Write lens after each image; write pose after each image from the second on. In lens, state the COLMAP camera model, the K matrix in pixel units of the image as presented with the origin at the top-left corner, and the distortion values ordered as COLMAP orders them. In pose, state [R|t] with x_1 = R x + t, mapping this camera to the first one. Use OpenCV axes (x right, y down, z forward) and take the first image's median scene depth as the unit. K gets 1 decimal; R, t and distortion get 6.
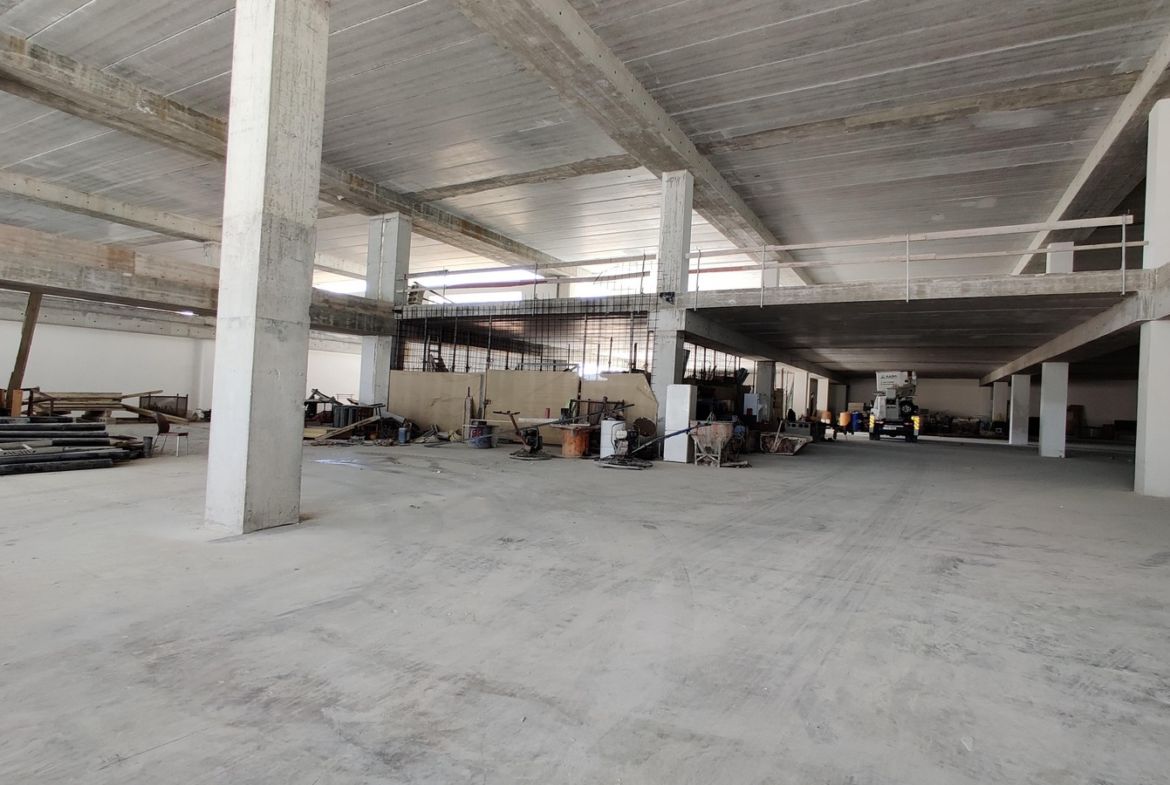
lens RADIAL K [[634.6, 0, 585.2], [0, 634.6, 389.6], [0, 0, 1]] dist [-0.043383, 0.045175]
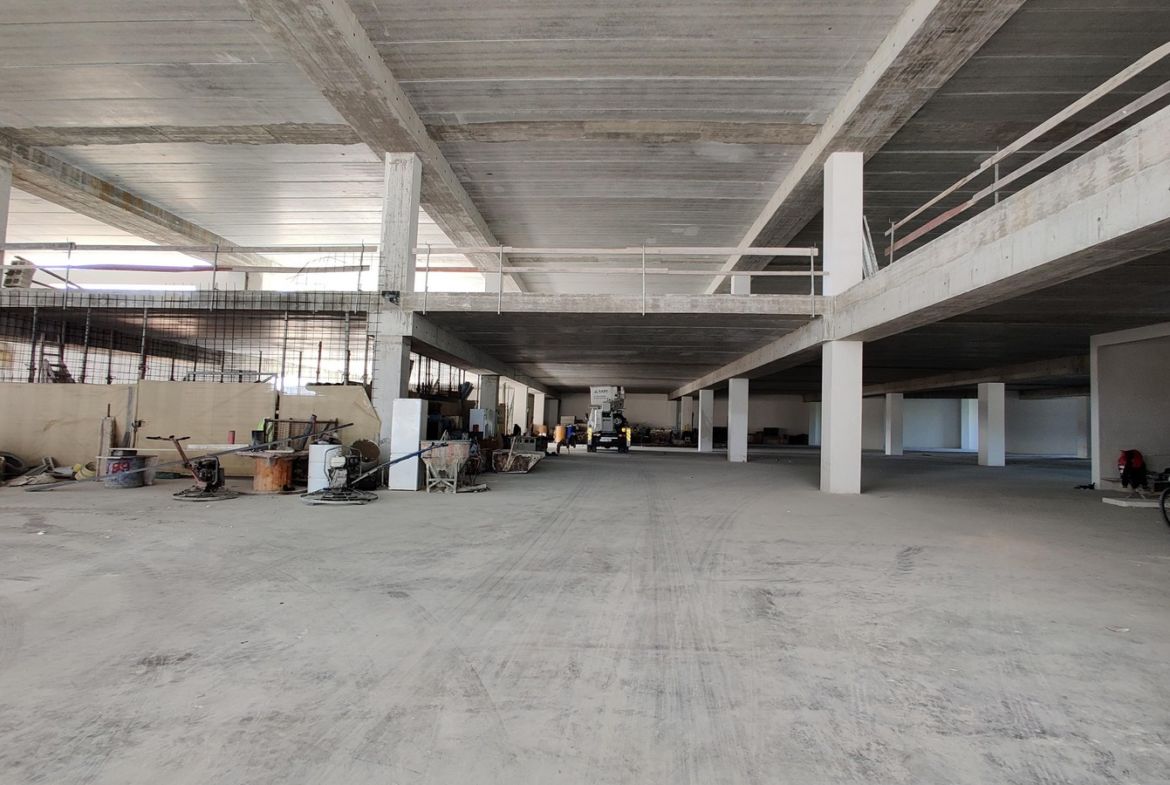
lens RADIAL K [[634.6, 0, 585.2], [0, 634.6, 389.6], [0, 0, 1]] dist [-0.043383, 0.045175]
pose [[0.898112, 0.001814, 0.439764, -0.010441], [0.009553, 0.999675, -0.023635, 0.002093], [-0.439664, 0.025428, 0.897803, 0.128996]]
